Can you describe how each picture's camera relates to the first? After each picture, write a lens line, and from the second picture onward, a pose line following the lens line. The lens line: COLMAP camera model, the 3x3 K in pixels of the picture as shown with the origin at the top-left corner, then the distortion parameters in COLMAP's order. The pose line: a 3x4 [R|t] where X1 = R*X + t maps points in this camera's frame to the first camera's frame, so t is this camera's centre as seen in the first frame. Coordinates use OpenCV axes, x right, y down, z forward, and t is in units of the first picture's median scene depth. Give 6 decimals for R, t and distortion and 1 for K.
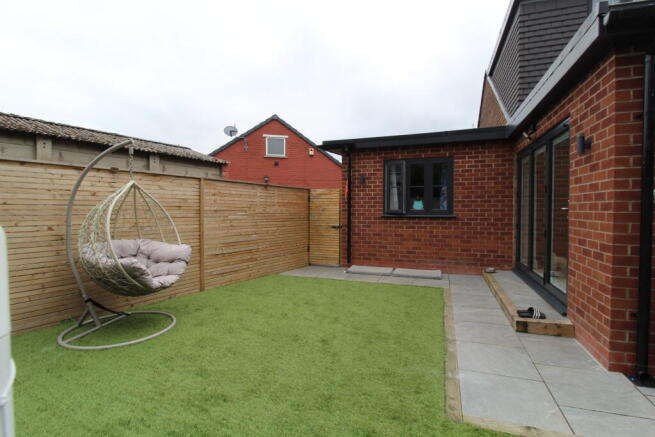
lens RADIAL K [[309.0, 0, 323.9], [0, 309.0, 216.0], [0, 0, 1]] dist [-0.001219, -0.010565]
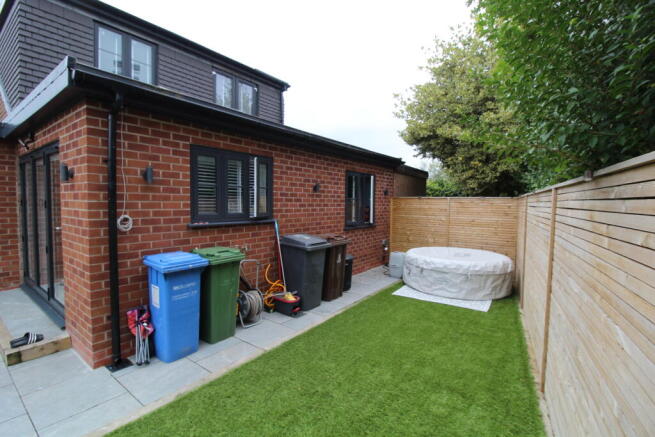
lens RADIAL K [[309.0, 0, 323.9], [0, 309.0, 216.0], [0, 0, 1]] dist [-0.001219, -0.010565]
pose [[0.289836, -0.039587, 0.956257, 0.057852], [0.004930, 0.999193, 0.039870, -0.111780], [-0.957064, -0.006841, 0.289797, -0.172840]]
